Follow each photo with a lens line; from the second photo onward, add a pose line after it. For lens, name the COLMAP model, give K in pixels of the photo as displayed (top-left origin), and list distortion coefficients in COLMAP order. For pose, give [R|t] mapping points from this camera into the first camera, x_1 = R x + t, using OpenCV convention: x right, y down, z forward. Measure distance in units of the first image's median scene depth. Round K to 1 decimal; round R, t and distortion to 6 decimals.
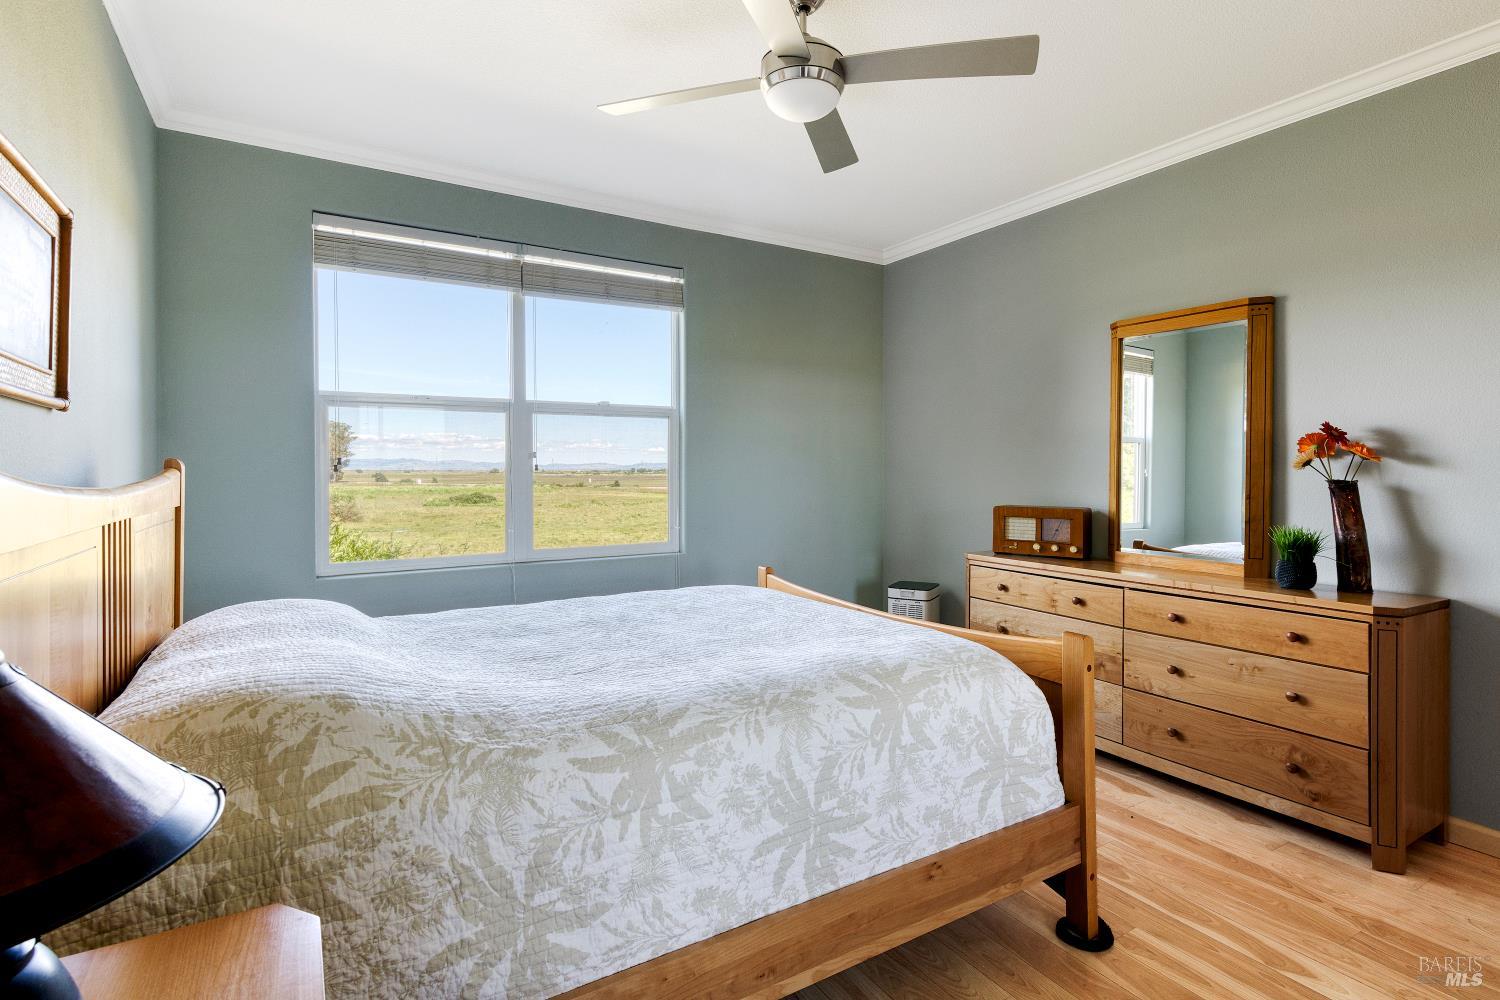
lens RADIAL K [[734.7, 0, 753.7], [0, 734.7, 469.5], [0, 0, 1]] dist [0.009074, 0.000208]
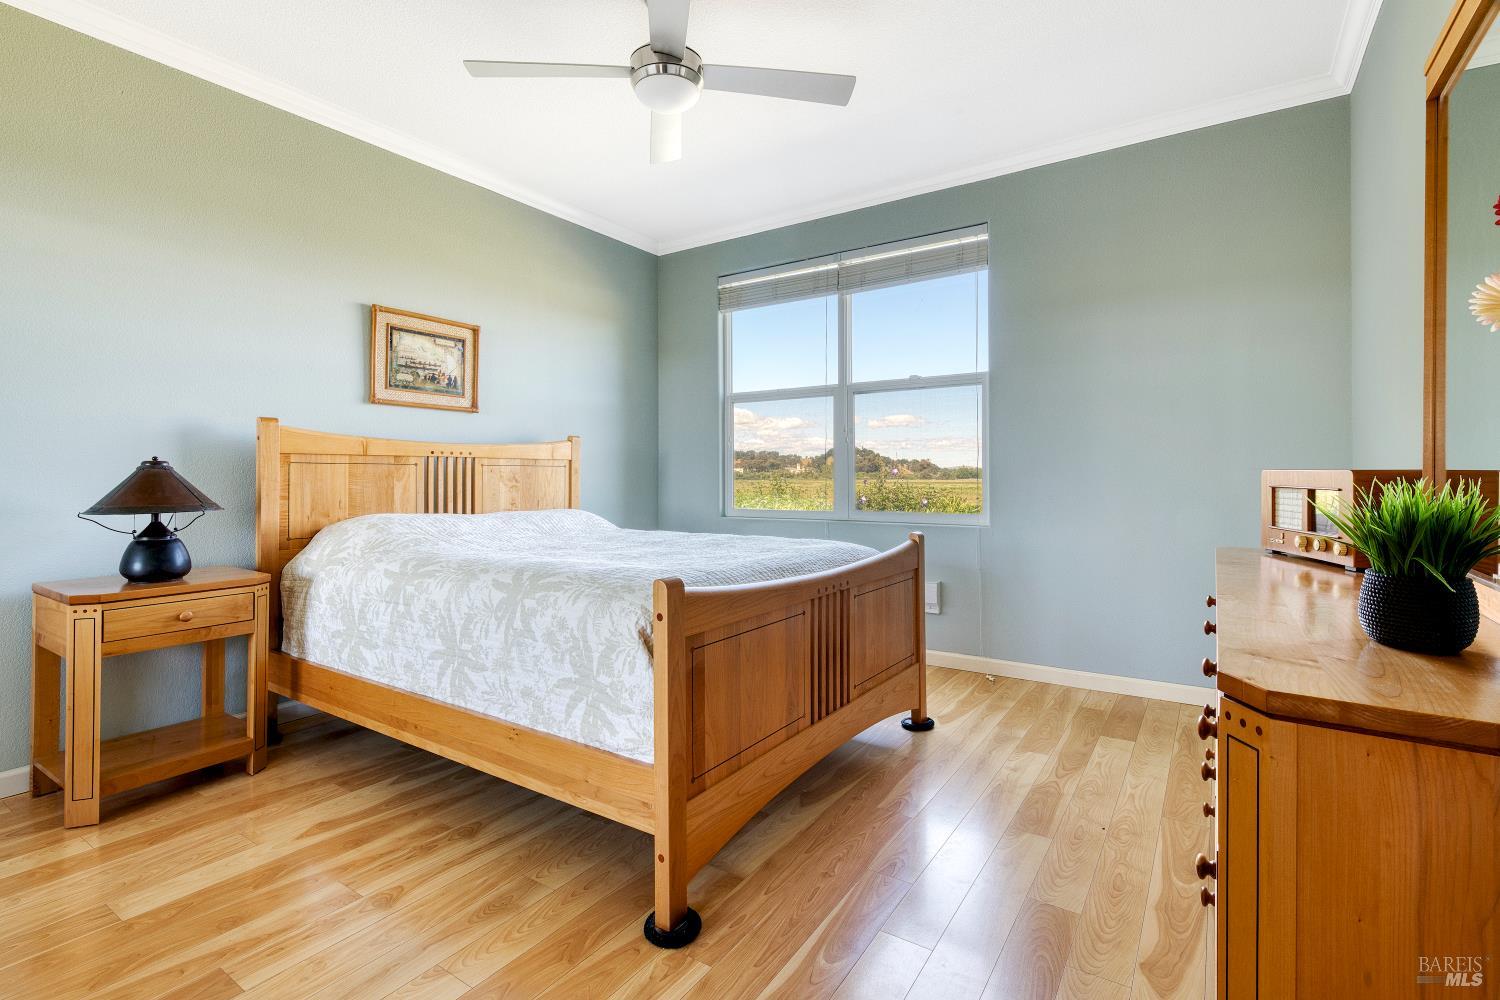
lens RADIAL K [[697.4, 0, 751.6], [0, 697.4, 474.0], [0, 0, 1]] dist [0.001079, 0.000020]
pose [[0.424830, -0.001096, -0.905273, 1.274245], [0.000963, 0.999999, -0.000759, 0.103799], [0.905273, -0.000550, 0.424830, 0.765046]]
